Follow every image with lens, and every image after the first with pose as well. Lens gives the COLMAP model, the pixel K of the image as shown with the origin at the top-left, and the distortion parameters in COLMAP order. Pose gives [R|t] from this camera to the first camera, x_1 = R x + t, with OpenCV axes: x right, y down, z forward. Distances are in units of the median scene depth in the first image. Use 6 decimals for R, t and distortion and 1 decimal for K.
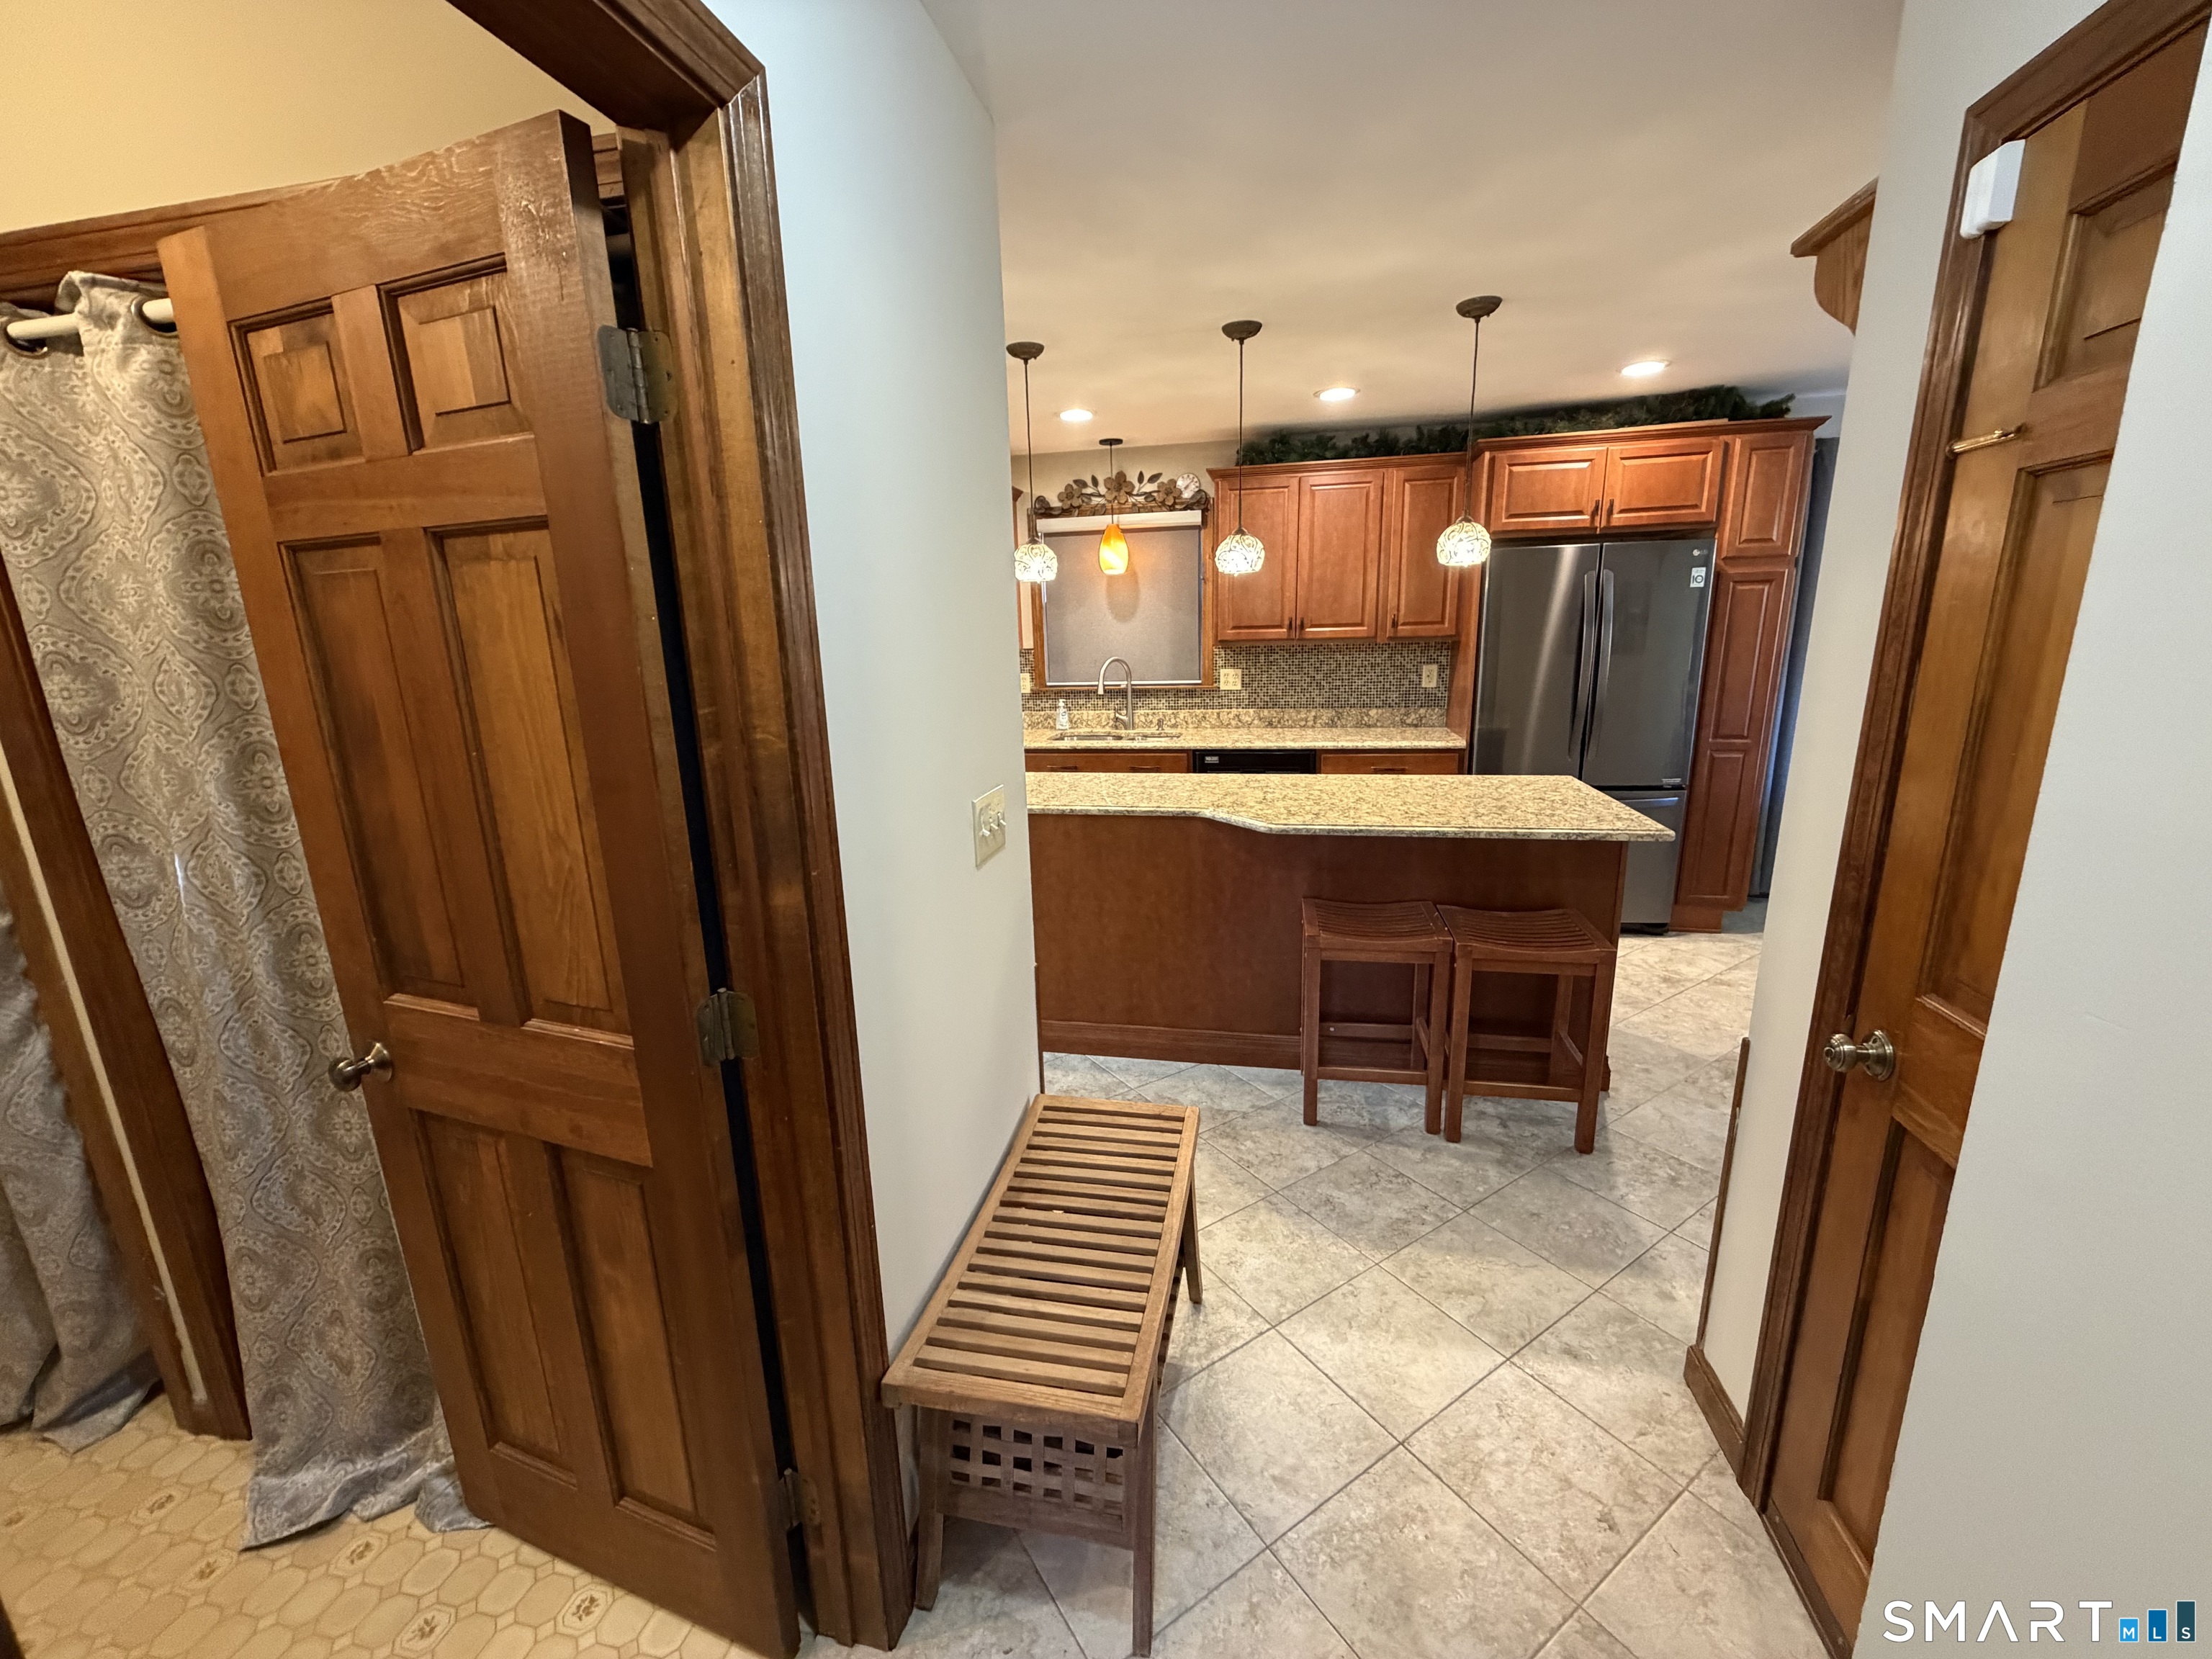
lens RADIAL K [[881.4, 0, 1095.8], [0, 881.4, 835.5], [0, 0, 1]] dist [-0.003439, 0.000552]
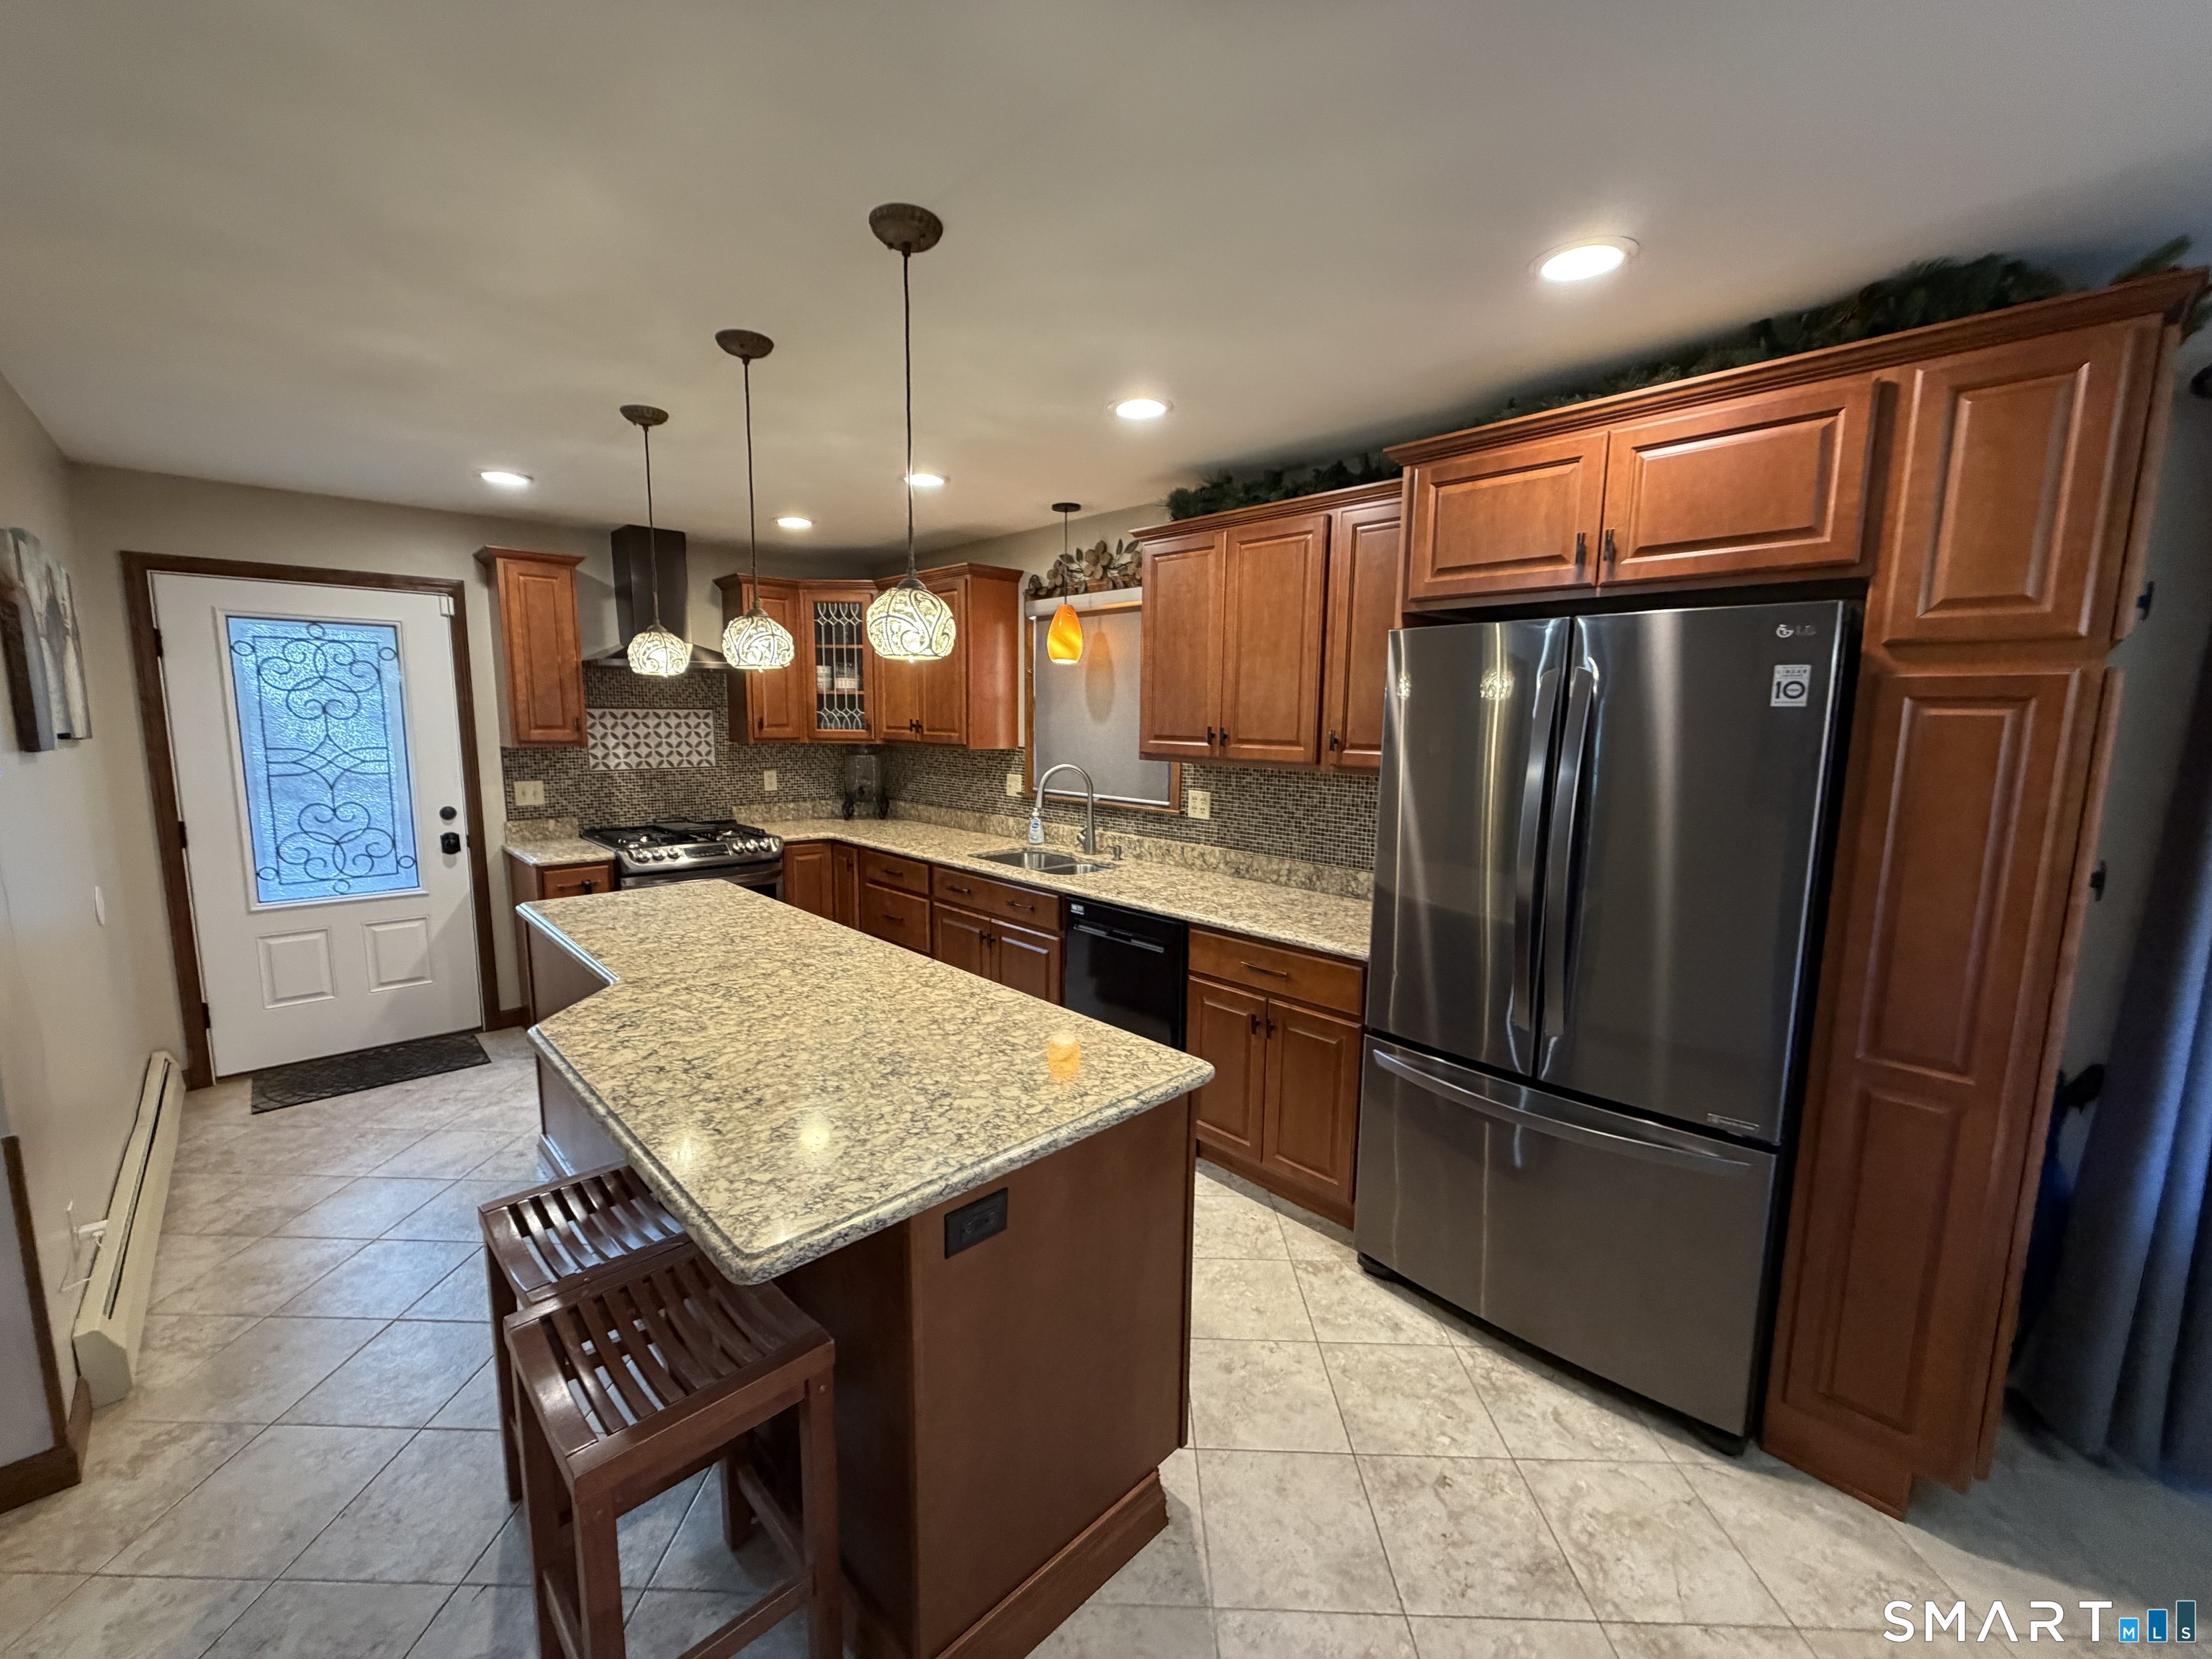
lens RADIAL K [[881.4, 0, 1096.7], [0, 881.4, 832.1], [0, 0, 1]] dist [-0.003439, 0.000552]
pose [[0.825513, 0.113563, -0.552839, 0.501995], [-0.162914, 0.985798, -0.040767, -0.112328], [0.540358, 0.123719, 0.832290, 0.347296]]
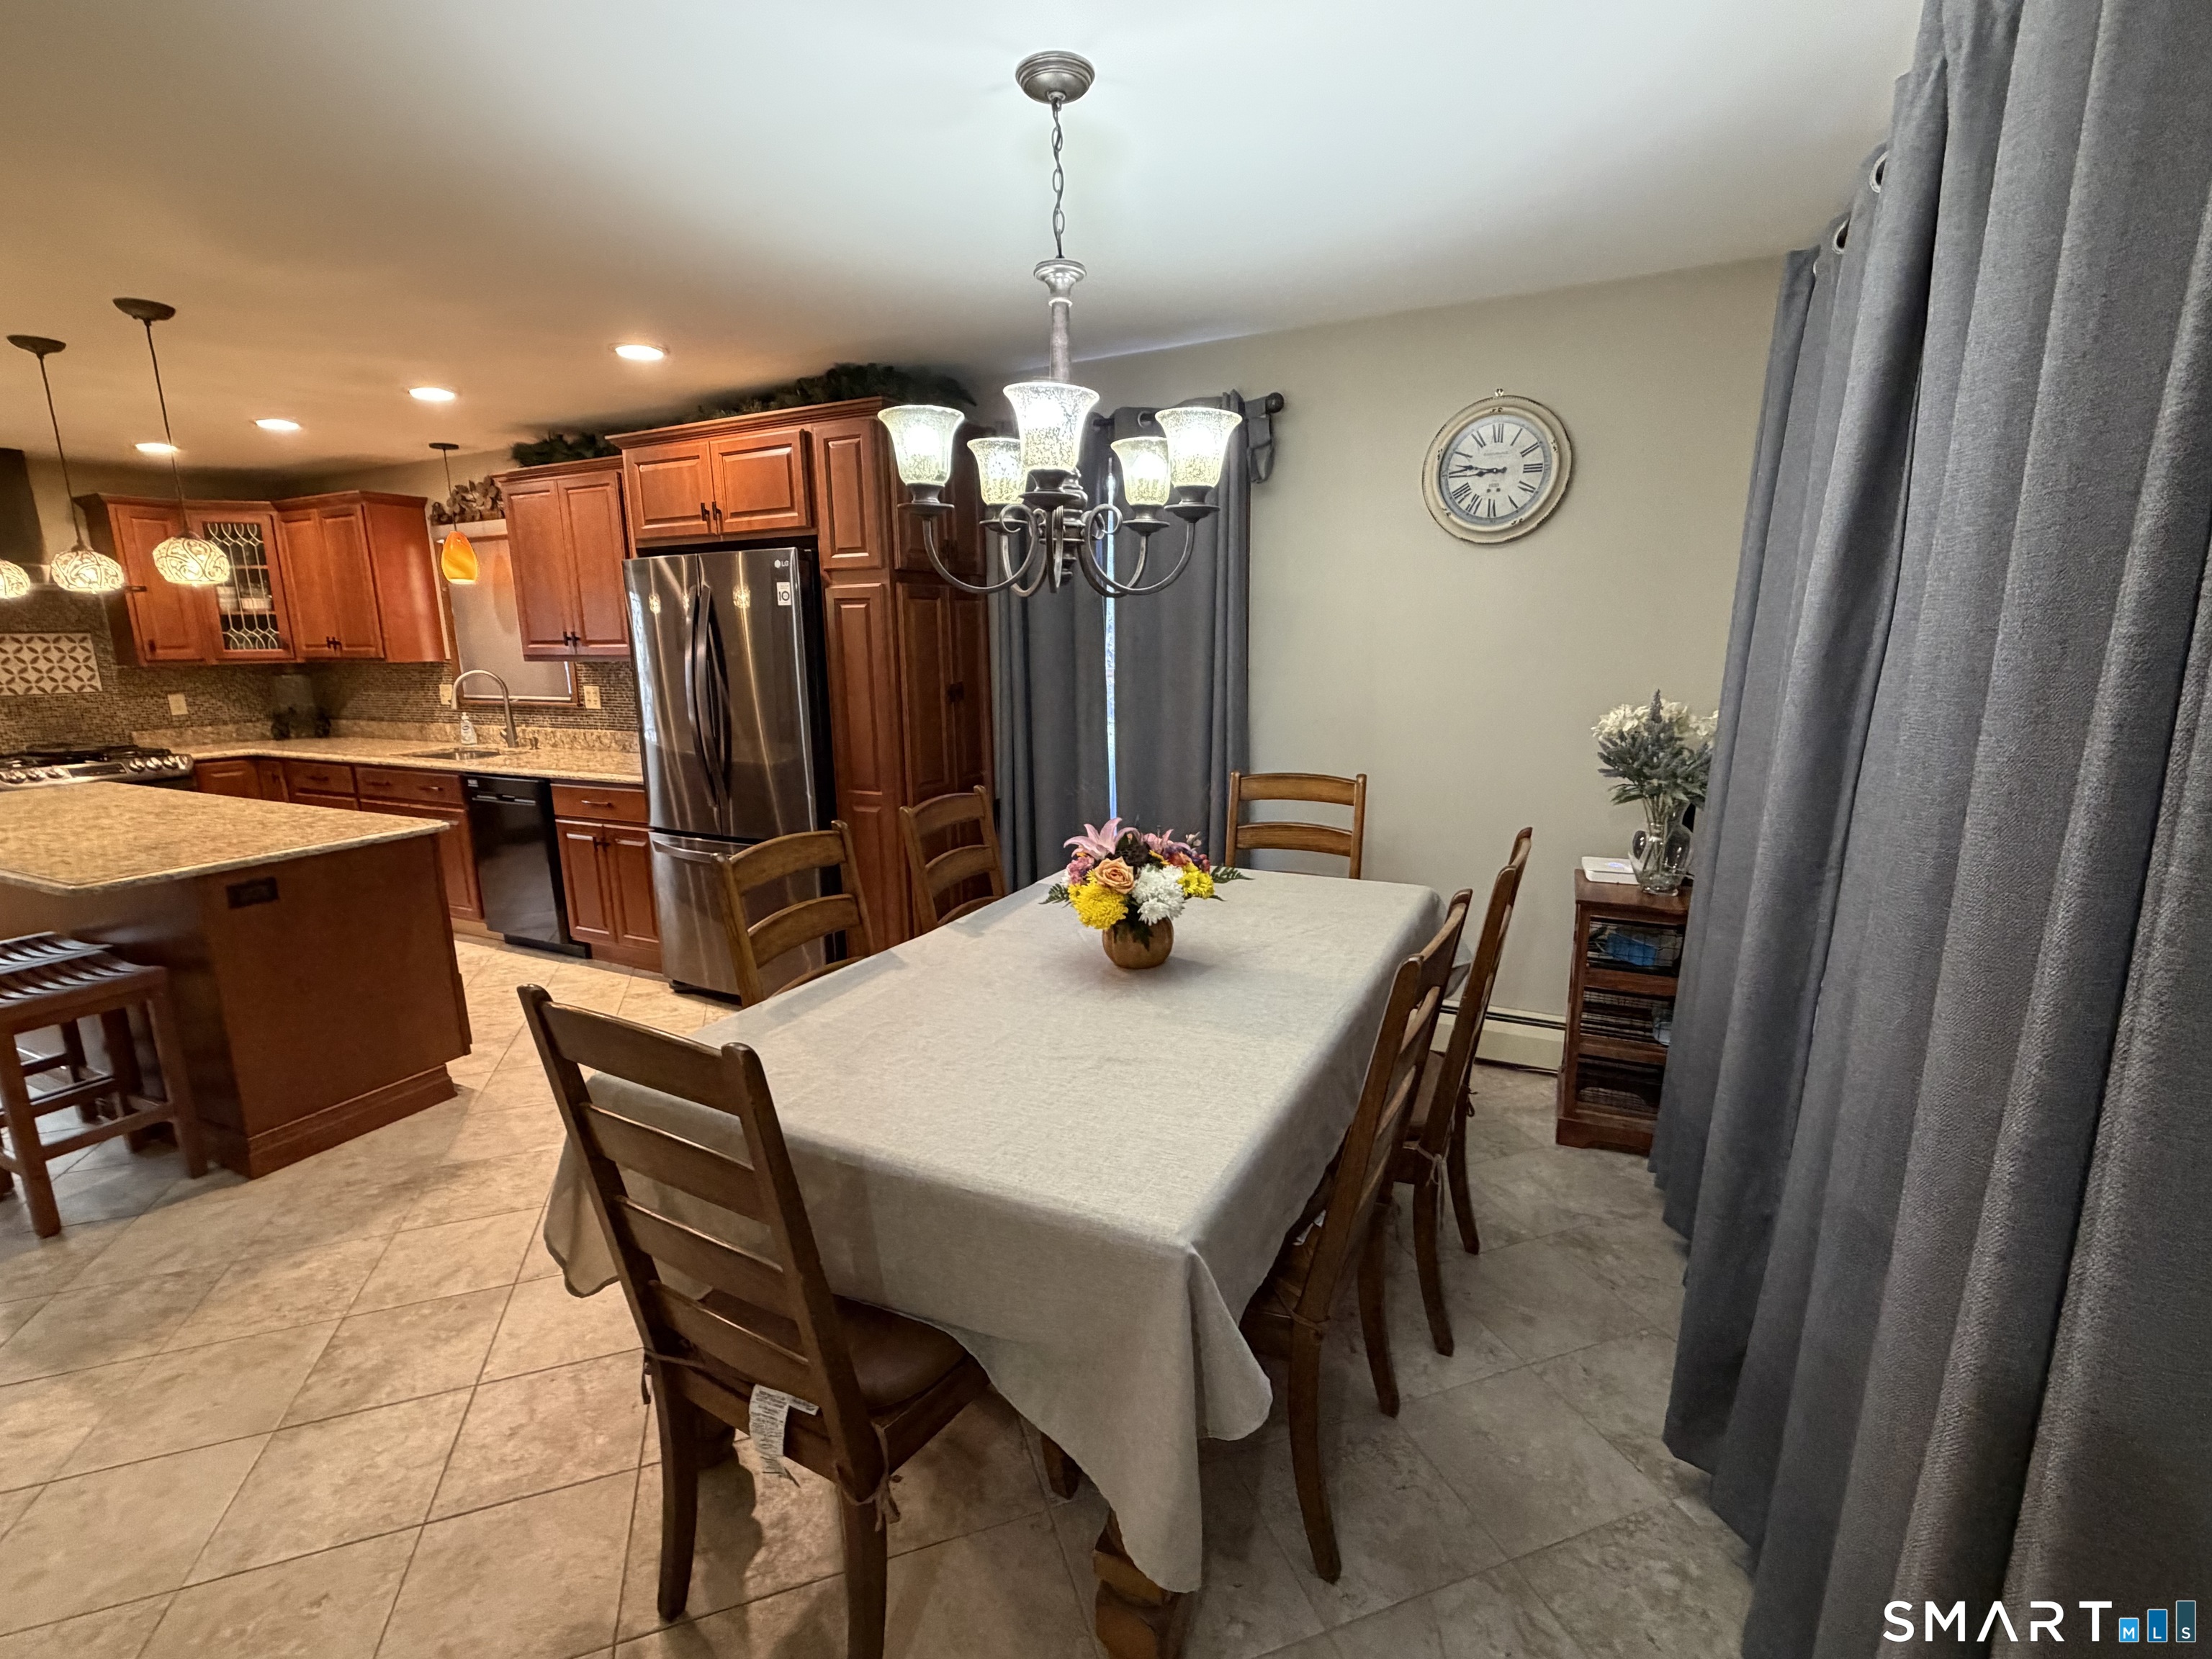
lens RADIAL K [[983.7, 0, 1106.0], [0, 983.7, 834.3], [0, 0, 1]] dist [-0.004431, 0.000342]
pose [[0.970887, 0.063174, -0.231059, 0.932782], [-0.068596, 0.997524, -0.015500, -0.056982], [0.229508, 0.030899, 0.972816, 0.135274]]
